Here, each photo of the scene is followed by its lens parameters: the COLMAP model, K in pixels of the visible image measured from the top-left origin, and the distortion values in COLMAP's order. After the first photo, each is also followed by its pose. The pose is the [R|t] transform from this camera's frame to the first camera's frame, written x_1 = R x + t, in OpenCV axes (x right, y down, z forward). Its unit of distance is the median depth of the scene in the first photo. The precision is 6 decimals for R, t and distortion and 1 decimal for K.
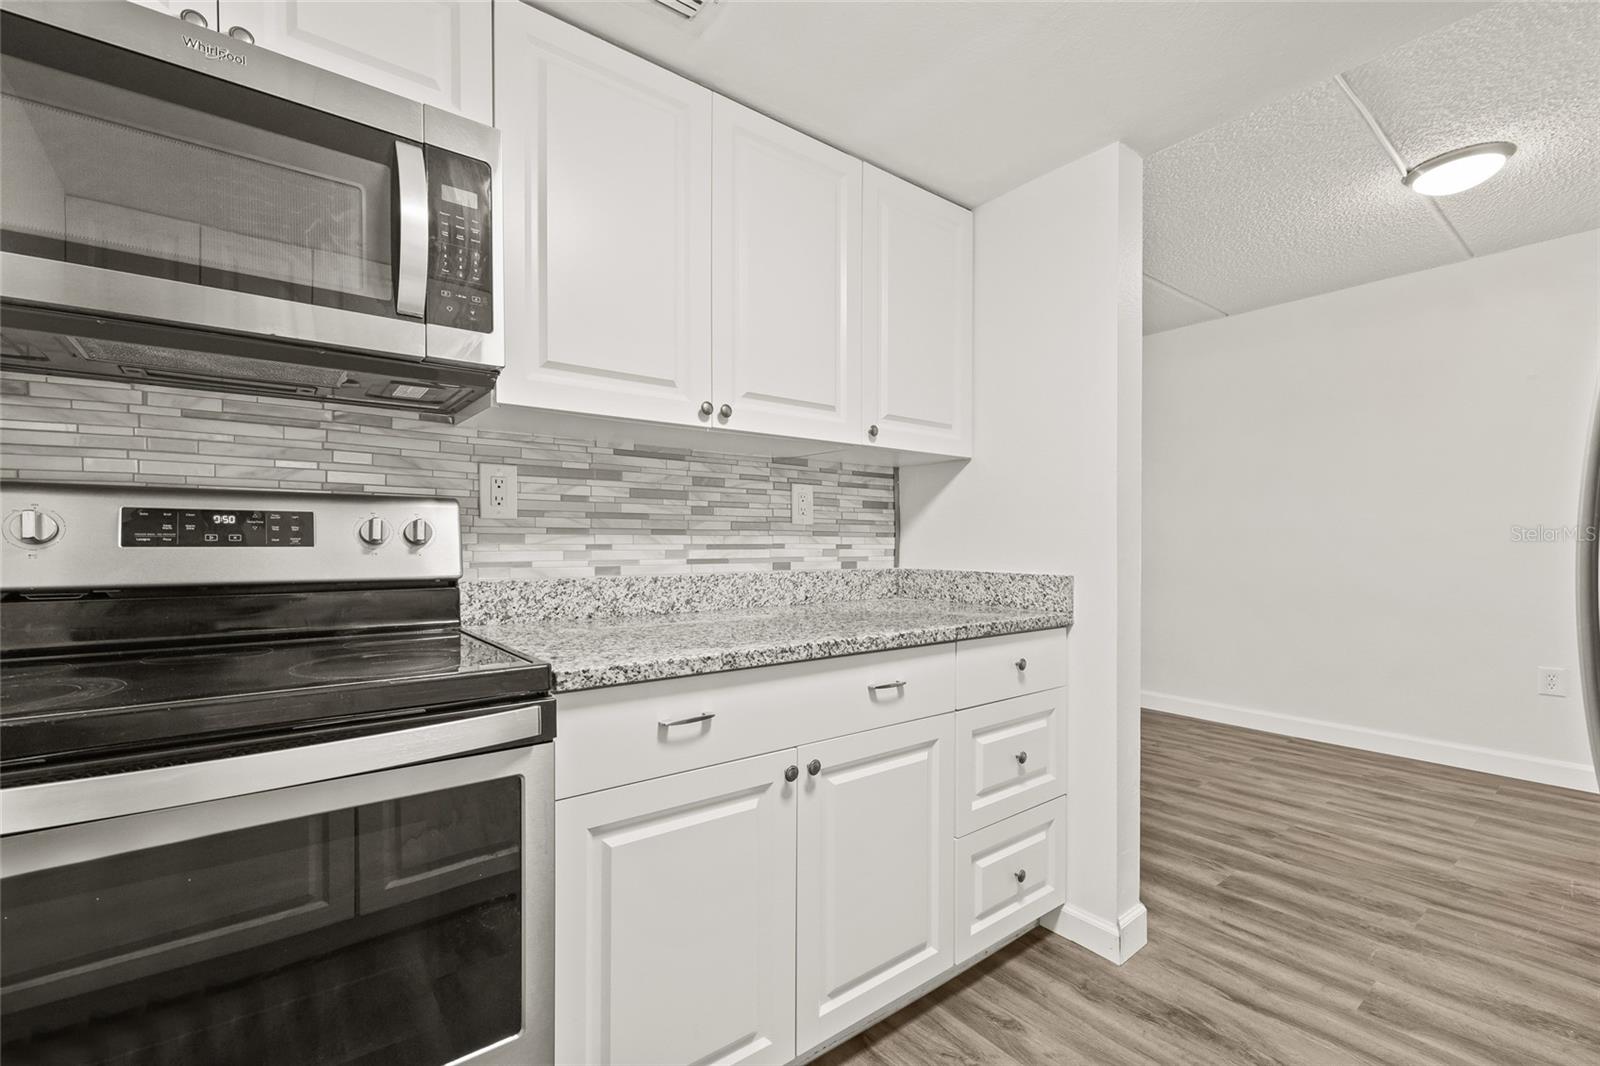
lens RADIAL K [[681.9, 0, 766.5], [0, 681.9, 543.8], [0, 0, 1]] dist [-0.001015, 0.000365]
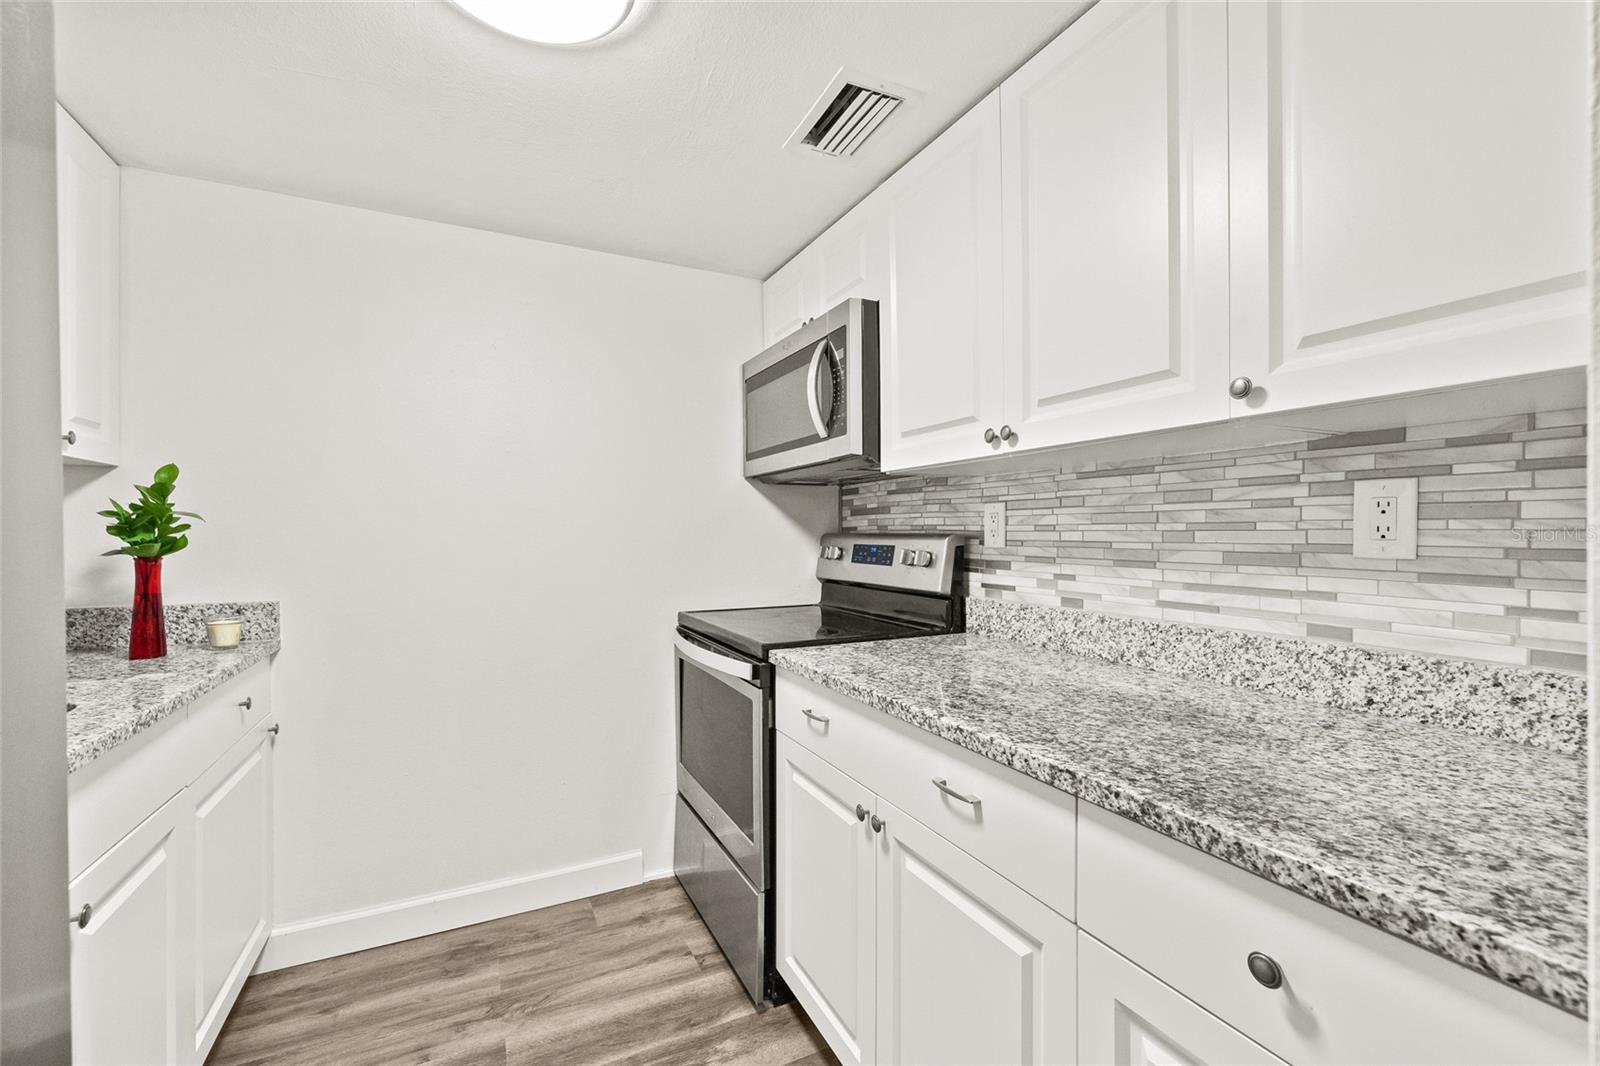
lens RADIAL K [[681.9, 0, 806.1], [0, 681.9, 530.5], [0, 0, 1]] dist [-0.001015, 0.000365]
pose [[-0.178061, -0.003548, -0.984013, 0.694518], [-0.000218, 0.999994, -0.003566, -0.051837], [0.984019, -0.000420, -0.178060, 0.729486]]
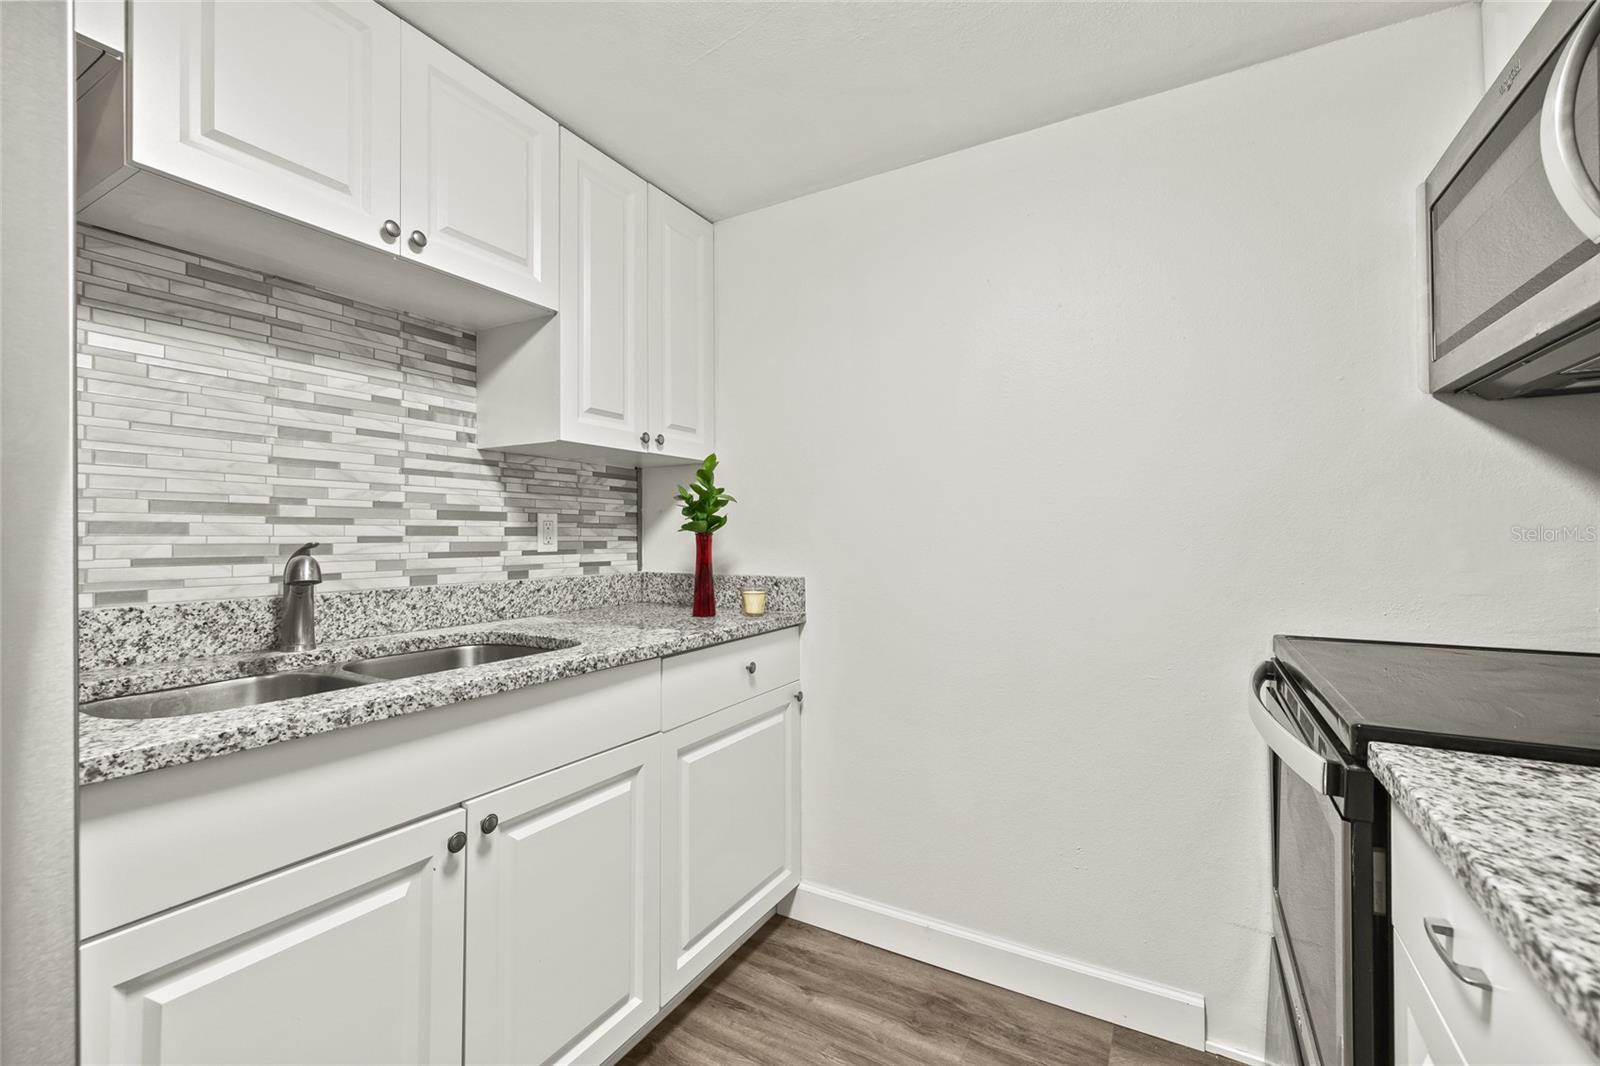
lens RADIAL K [[681.9, 0, 772.5], [0, 681.9, 530.3], [0, 0, 1]] dist [-0.001015, 0.000365]
pose [[-0.923773, 0.002845, -0.382929, 0.312260], [0.004141, 0.999988, -0.002561, -0.023426], [0.382917, -0.003951, -0.923774, 0.758233]]
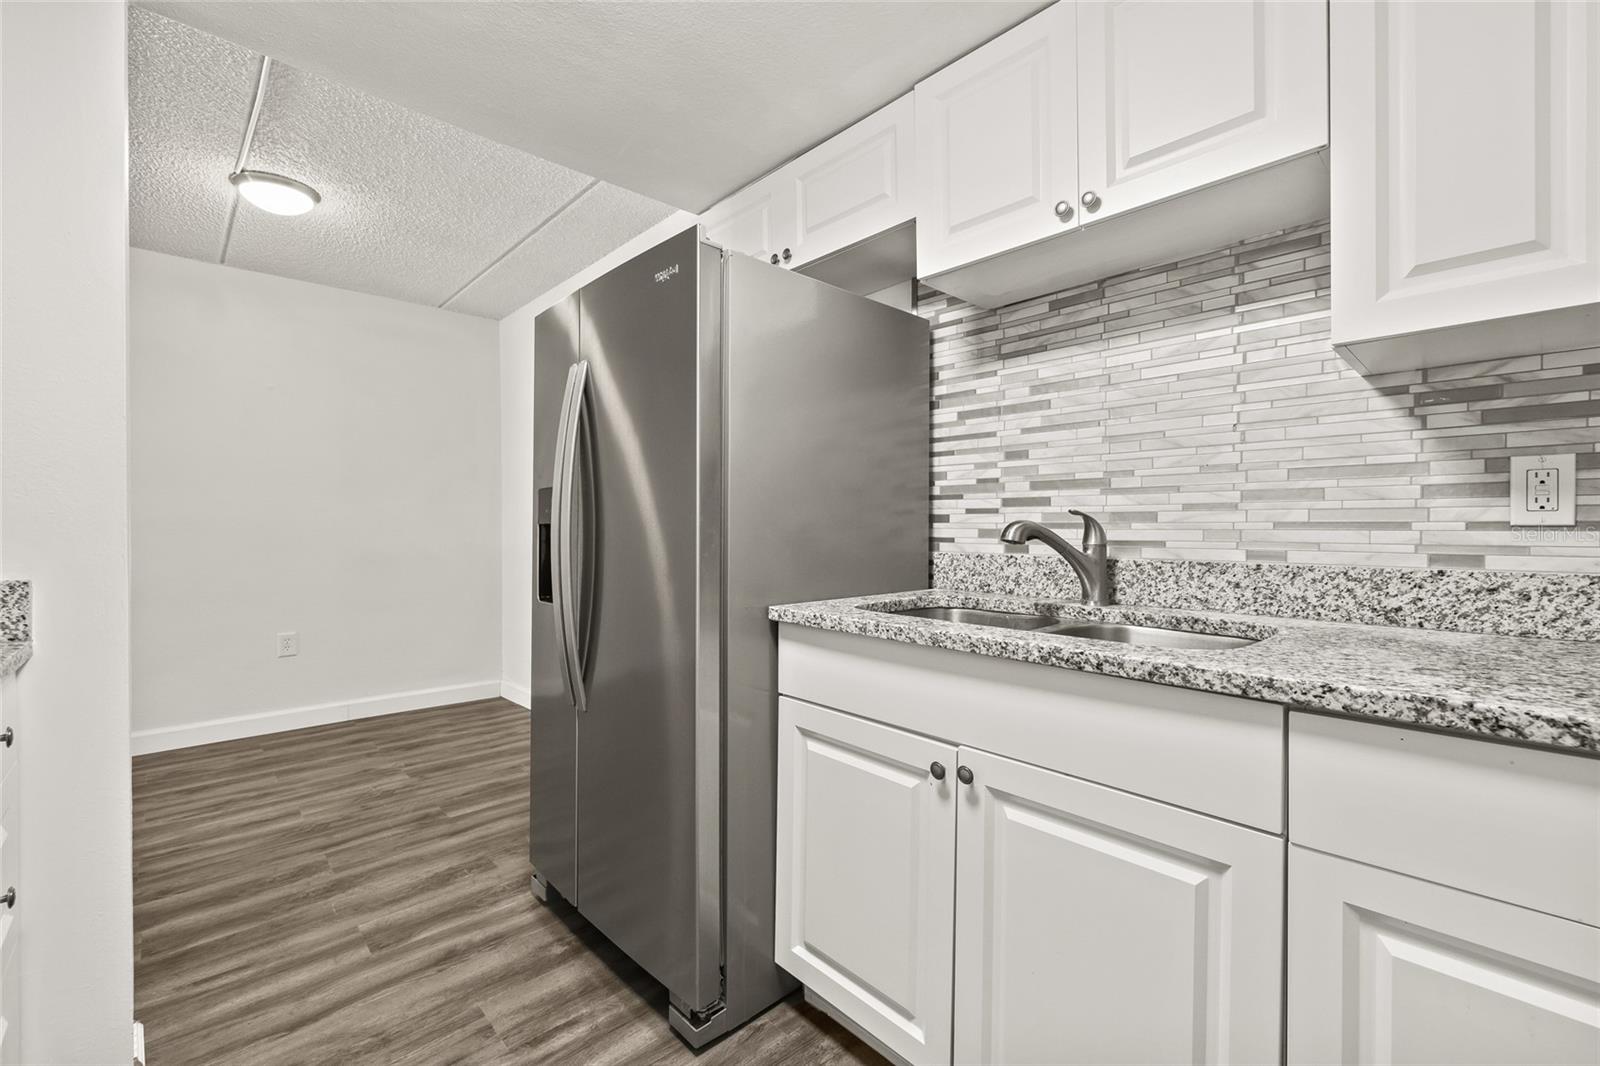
lens RADIAL K [[681.9, 0, 817.8], [0, 681.9, 530.4], [0, 0, 1]] dist [-0.001015, 0.000365]
pose [[-0.128200, -0.003706, 0.991741, -0.253809], [0.007810, 0.999958, 0.004747, 0.002272], [-0.991718, 0.008354, -0.128166, 0.345758]]
